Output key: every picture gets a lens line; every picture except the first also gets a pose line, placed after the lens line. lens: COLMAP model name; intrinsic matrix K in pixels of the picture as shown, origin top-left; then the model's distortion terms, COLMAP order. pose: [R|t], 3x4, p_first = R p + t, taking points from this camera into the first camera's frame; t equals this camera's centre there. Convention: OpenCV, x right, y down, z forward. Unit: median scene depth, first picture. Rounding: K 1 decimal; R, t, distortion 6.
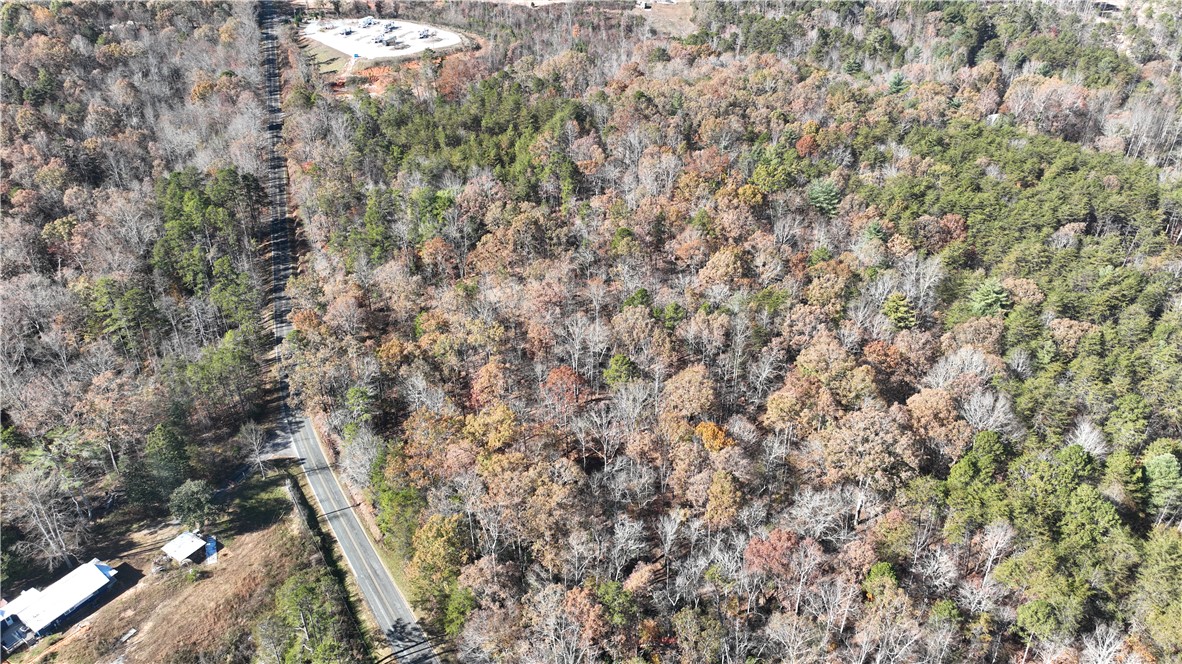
lens RADIAL K [[802.7, 0, 591.0], [0, 802.7, 332.0], [0, 0, 1]] dist [-0.004853, -0.001650]
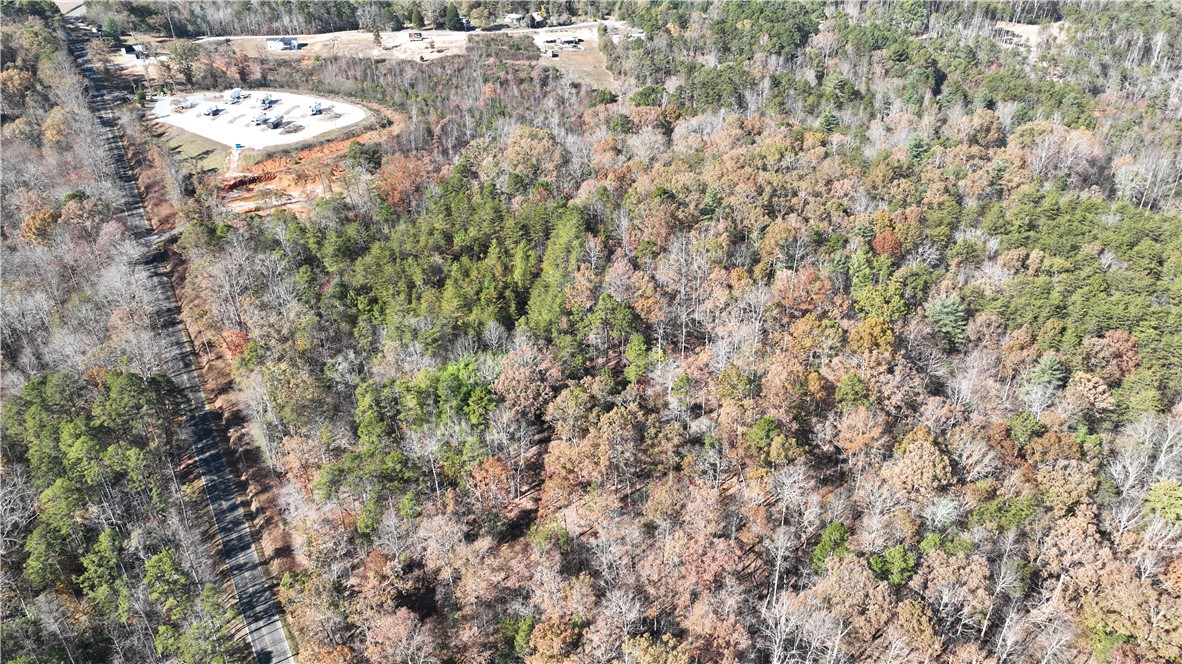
lens RADIAL K [[817.3, 0, 591.0], [0, 817.3, 332.0], [0, 0, 1]] dist [0.006053, 0.001244]
pose [[0.977536, -0.107721, 0.181164, -0.132431], [0.113569, 0.993282, -0.022194, -0.118362], [-0.177556, 0.042270, 0.983203, 0.181678]]
